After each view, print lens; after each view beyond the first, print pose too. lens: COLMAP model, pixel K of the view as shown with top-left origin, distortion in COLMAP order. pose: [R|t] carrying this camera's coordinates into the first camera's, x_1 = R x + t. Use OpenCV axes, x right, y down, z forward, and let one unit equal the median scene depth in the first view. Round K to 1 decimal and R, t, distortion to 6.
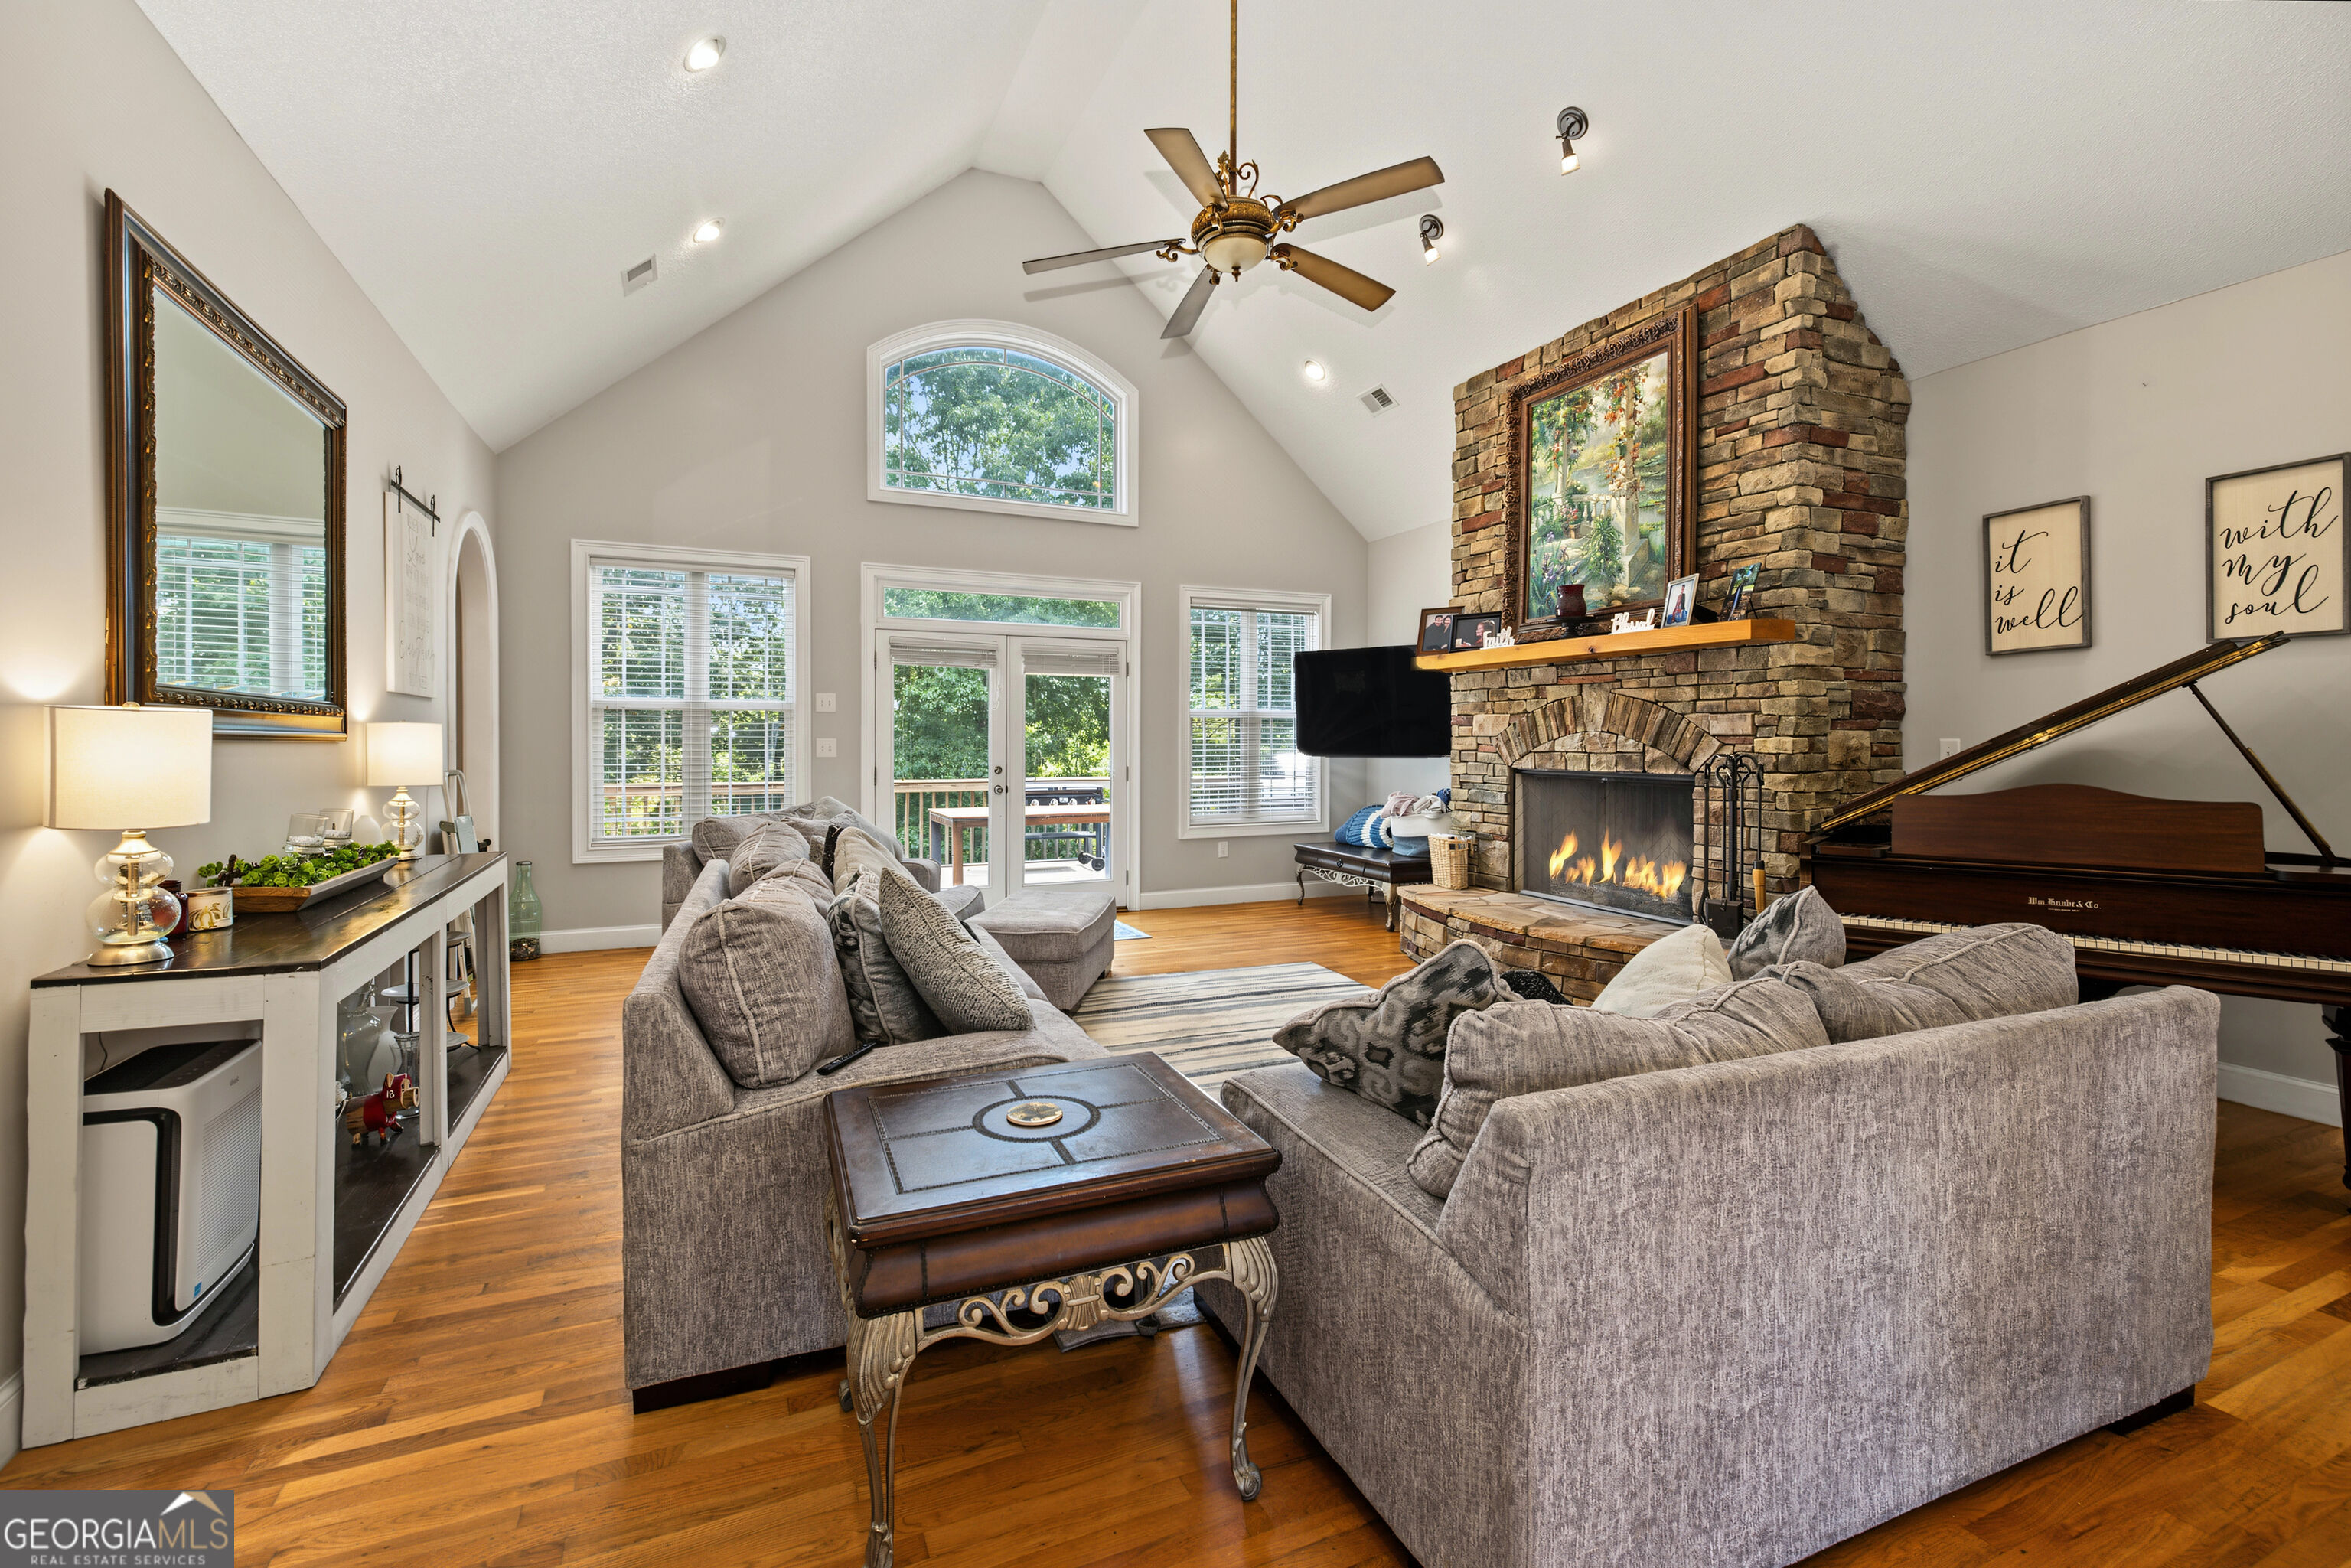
lens RADIAL K [[1011.0, 0, 1169.6], [0, 1011.0, 775.0], [0, 0, 1]] dist [0.001719, 0.000196]
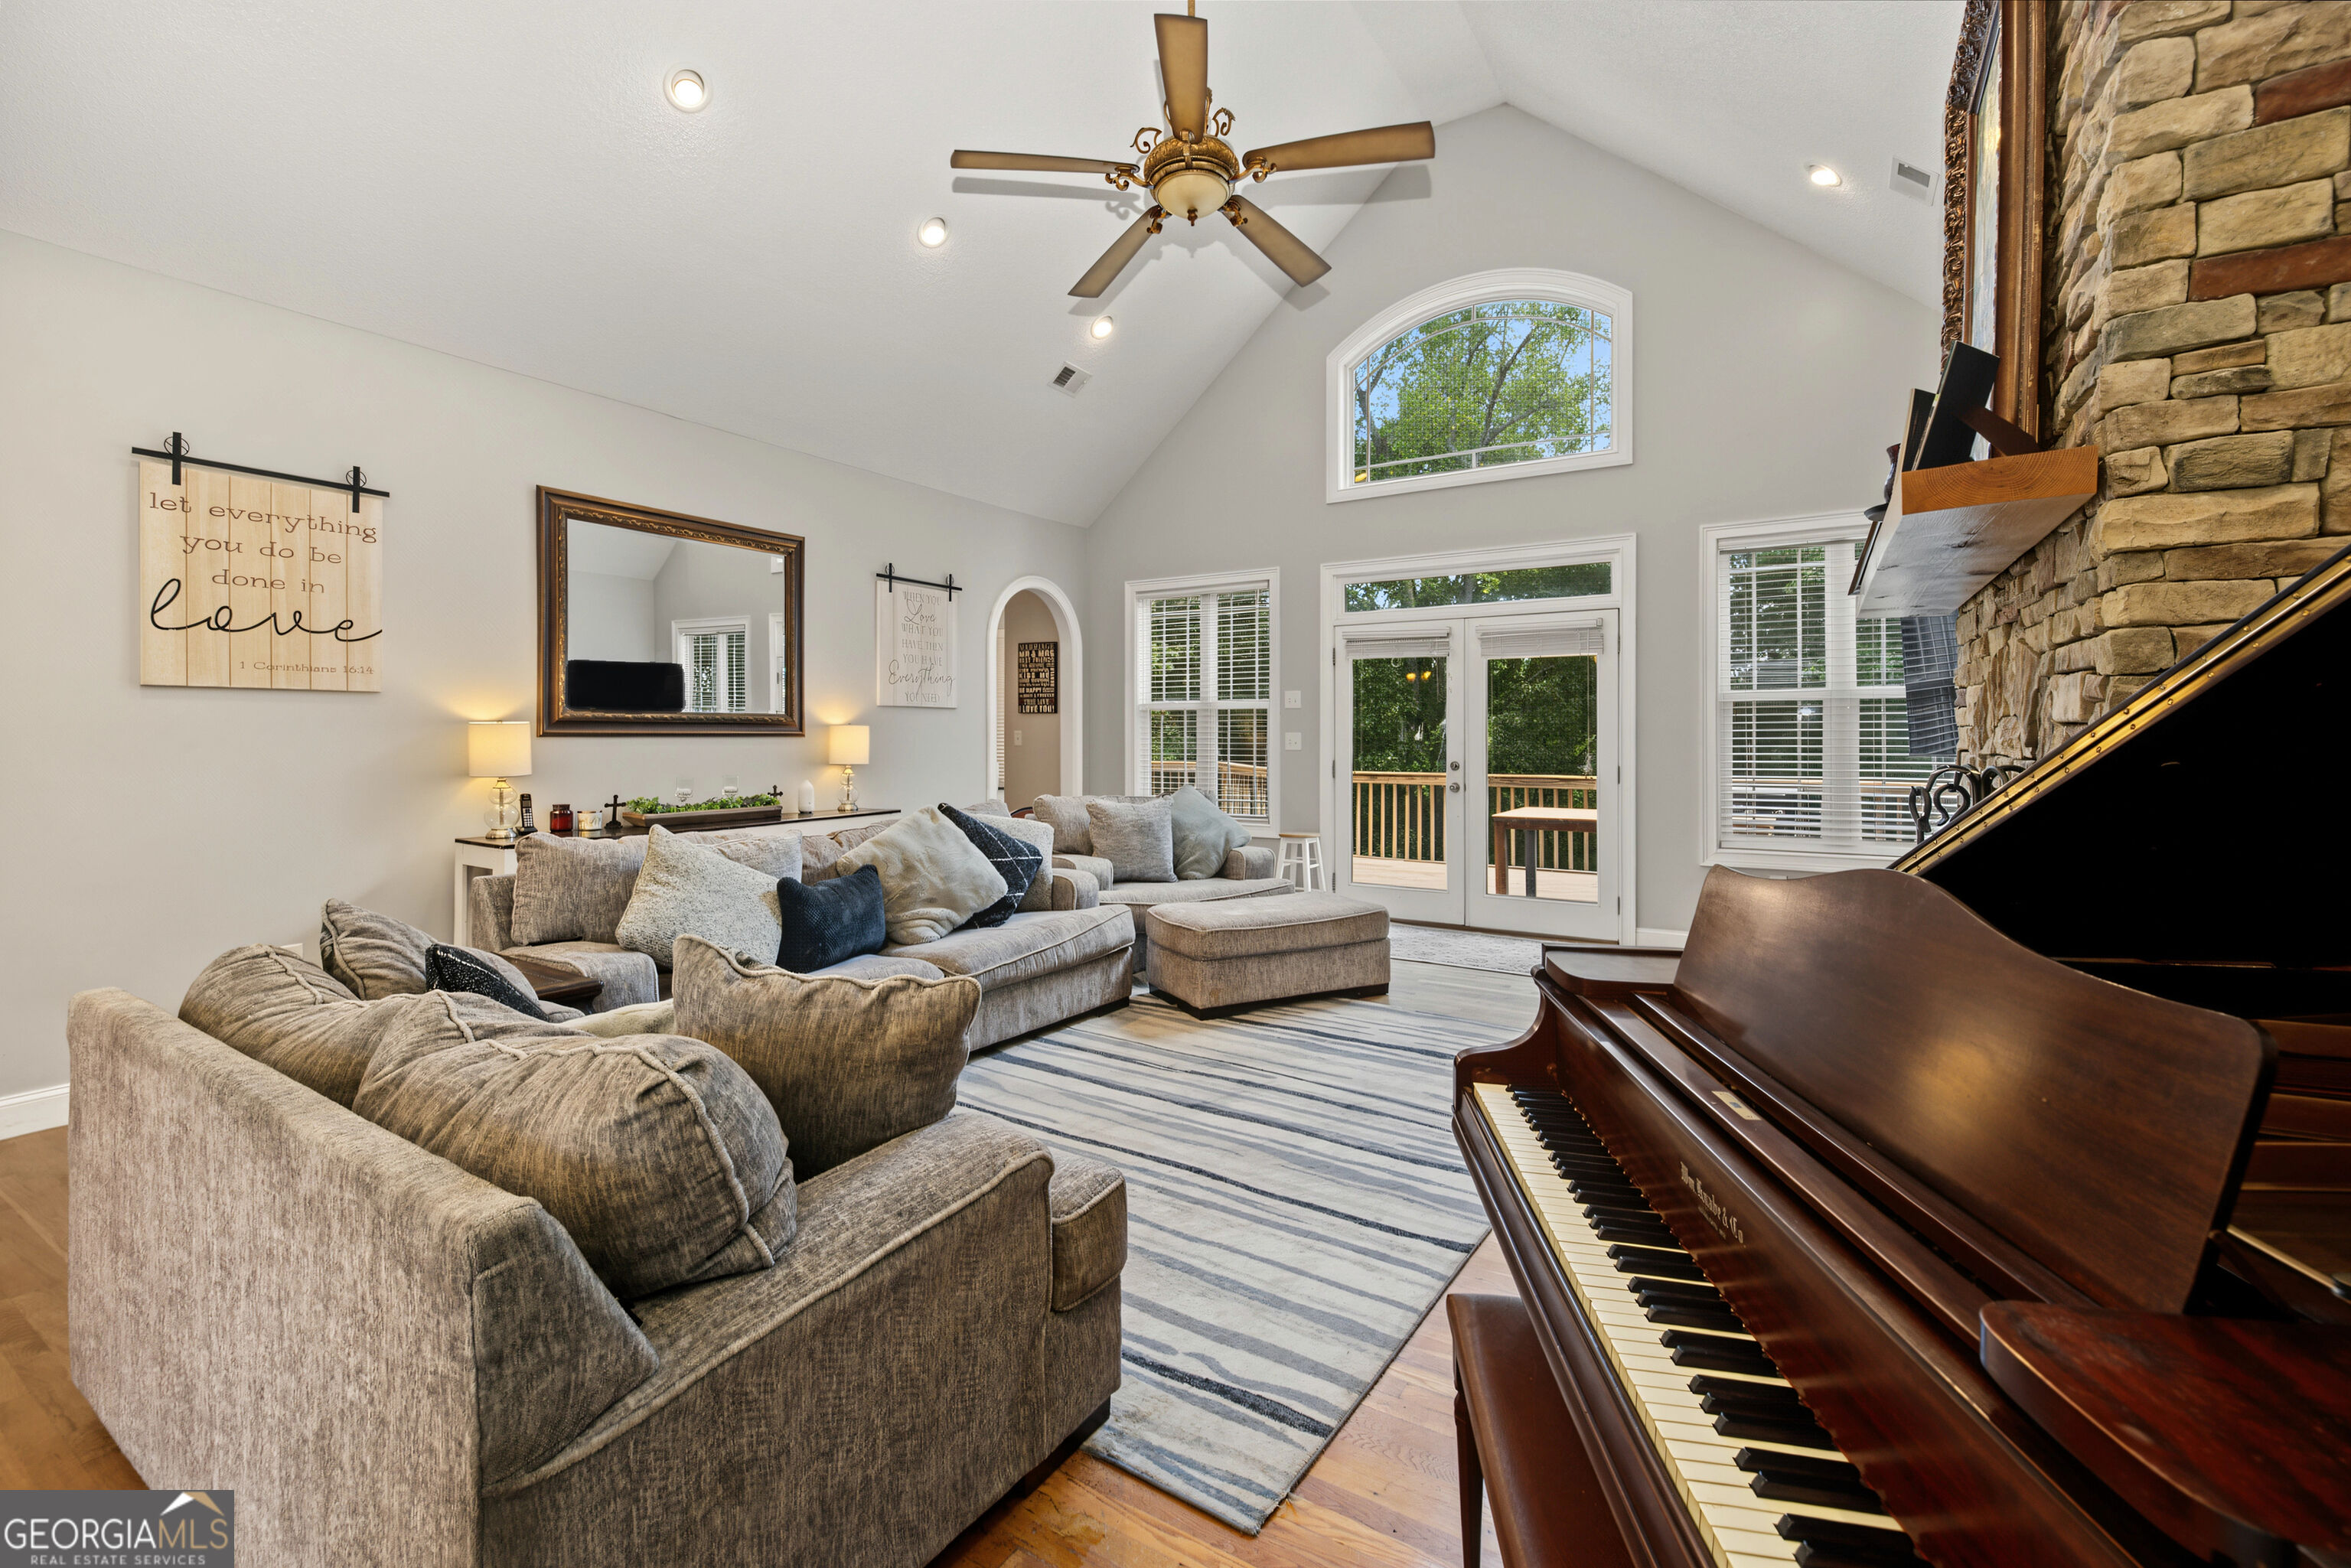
lens RADIAL K [[1014.4, 0, 1176.2], [0, 1014.4, 752.2], [0, 0, 1]] dist [0.001141, 0.000098]
pose [[0.555287, 0.013274, -0.831553, 0.739055], [-0.025044, 0.999686, -0.000766, -0.017028], [0.831282, 0.021251, 0.555445, 0.448208]]
